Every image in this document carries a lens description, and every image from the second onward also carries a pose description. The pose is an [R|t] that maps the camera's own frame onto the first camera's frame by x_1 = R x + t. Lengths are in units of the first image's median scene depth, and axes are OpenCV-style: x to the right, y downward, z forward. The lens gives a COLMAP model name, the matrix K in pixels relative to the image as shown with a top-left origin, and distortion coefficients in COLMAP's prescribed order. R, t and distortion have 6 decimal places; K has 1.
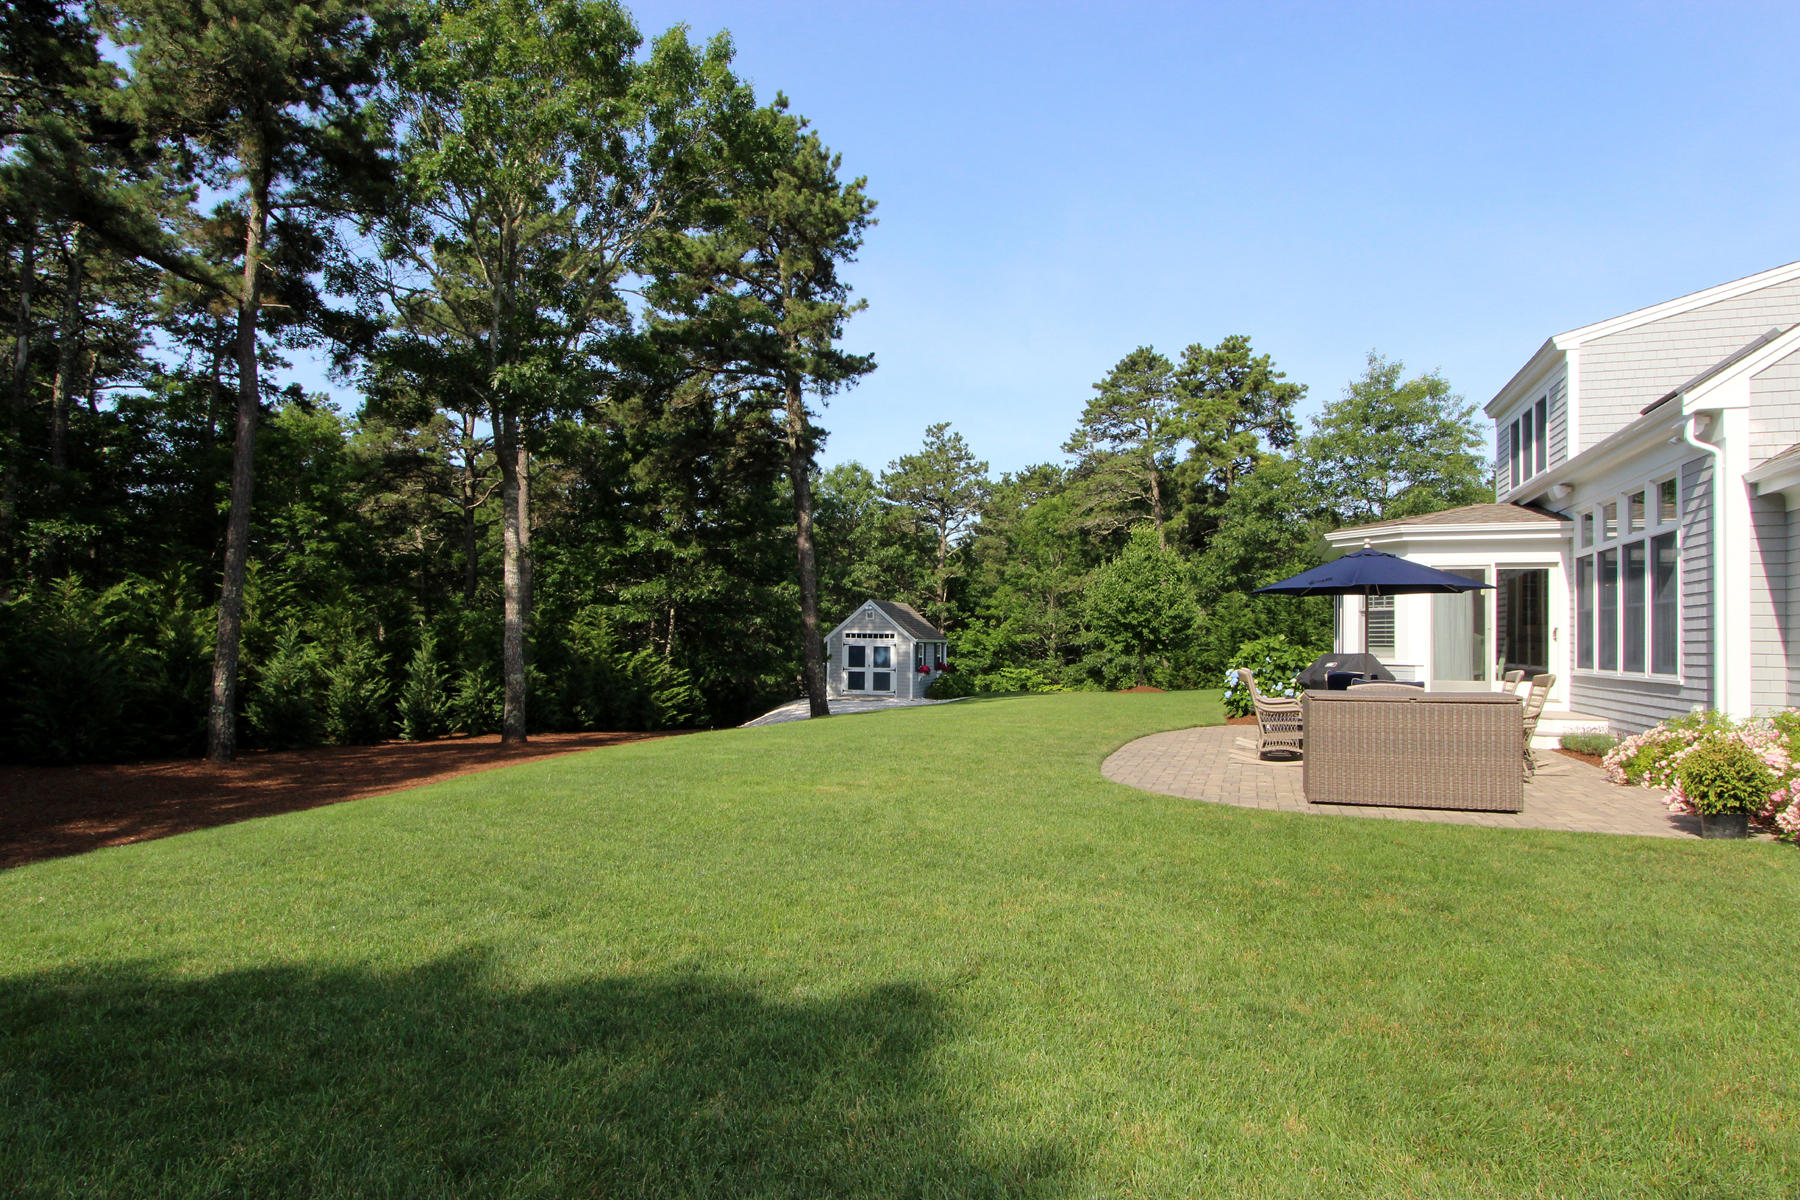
lens RADIAL K [[1023.7, 0, 904.4], [0, 1023.7, 604.4], [0, 0, 1]] dist [-0.000598, -0.000508]
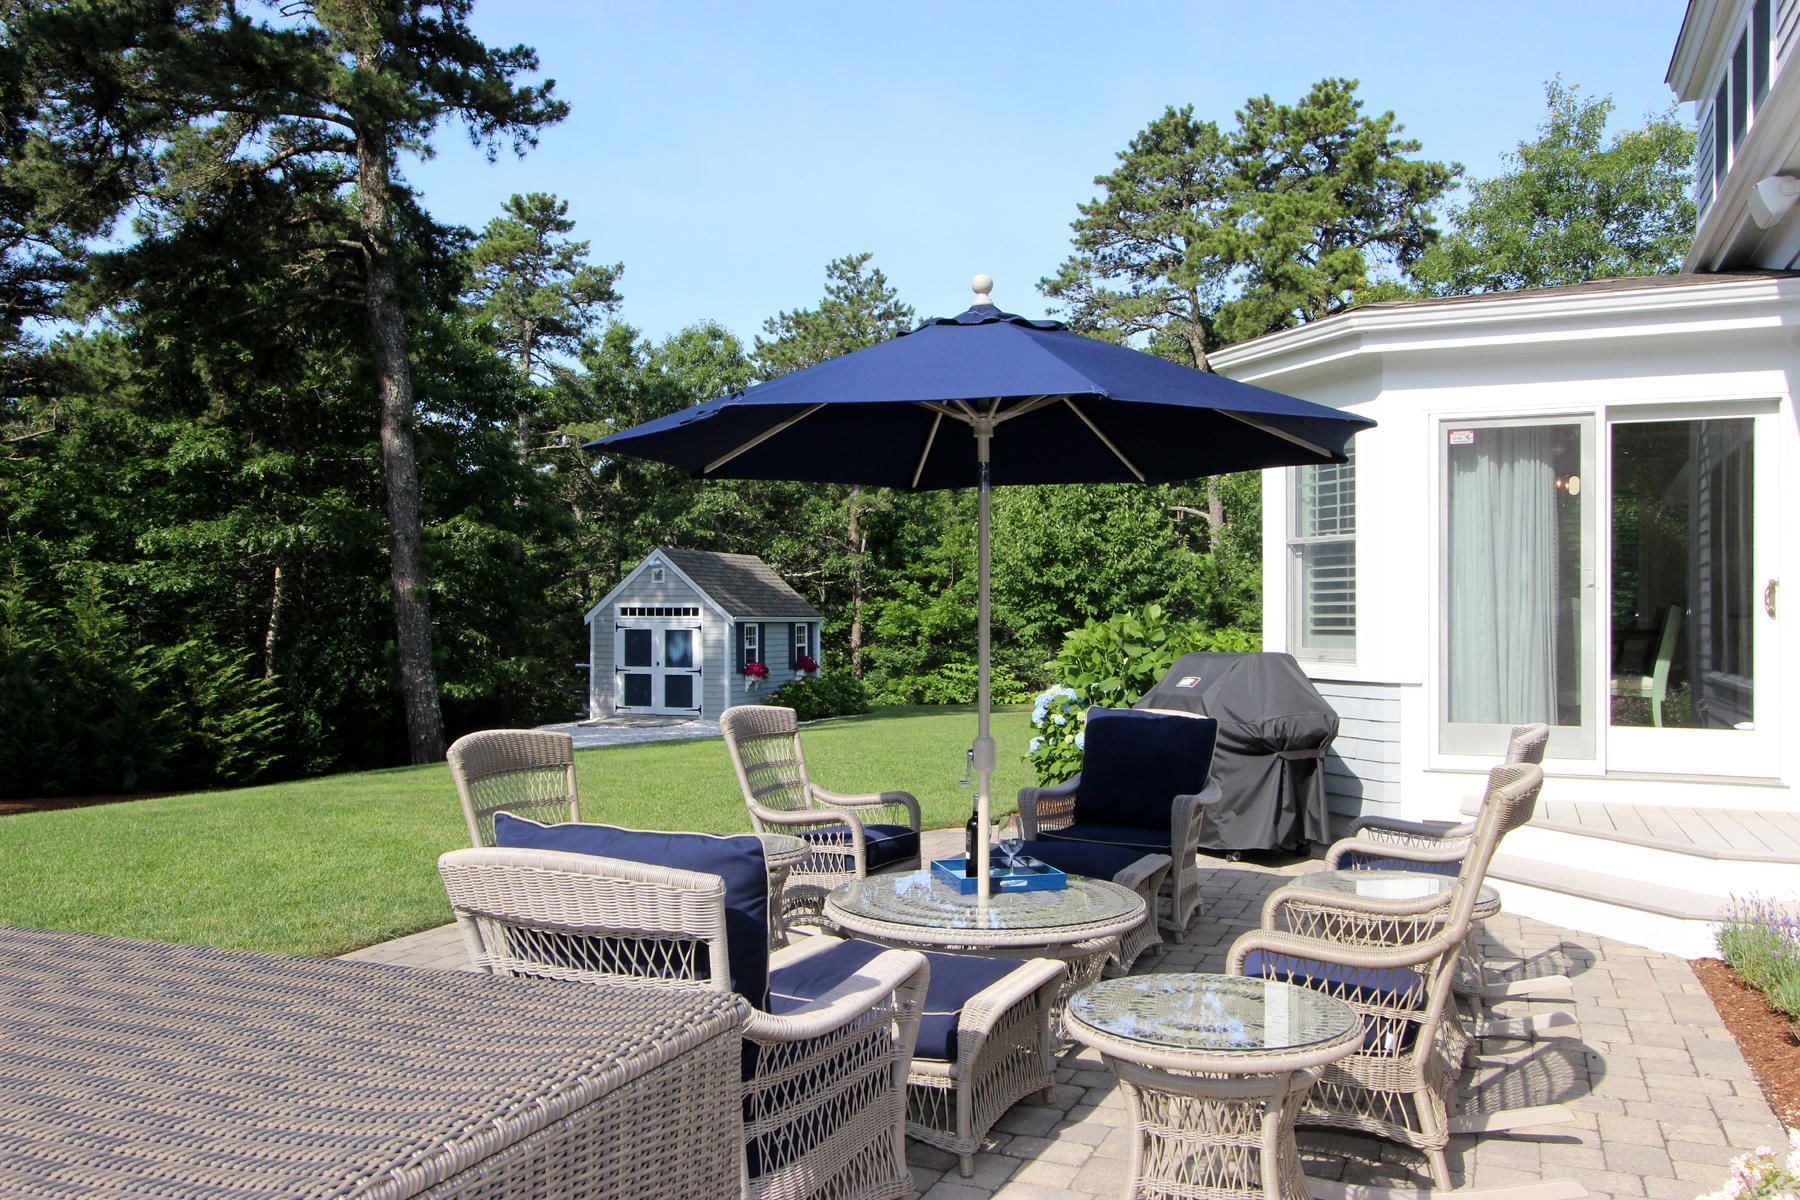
lens RADIAL K [[1449.2, 0, 904.8], [0, 1449.2, 602.2], [0, 0, 1]] dist [-0.003503, 0.014482]
pose [[0.998041, -0.009192, -0.061886, 0.138924], [0.010786, 0.999617, 0.025476, 0.005470], [0.061629, -0.026094, 0.997758, 0.179715]]
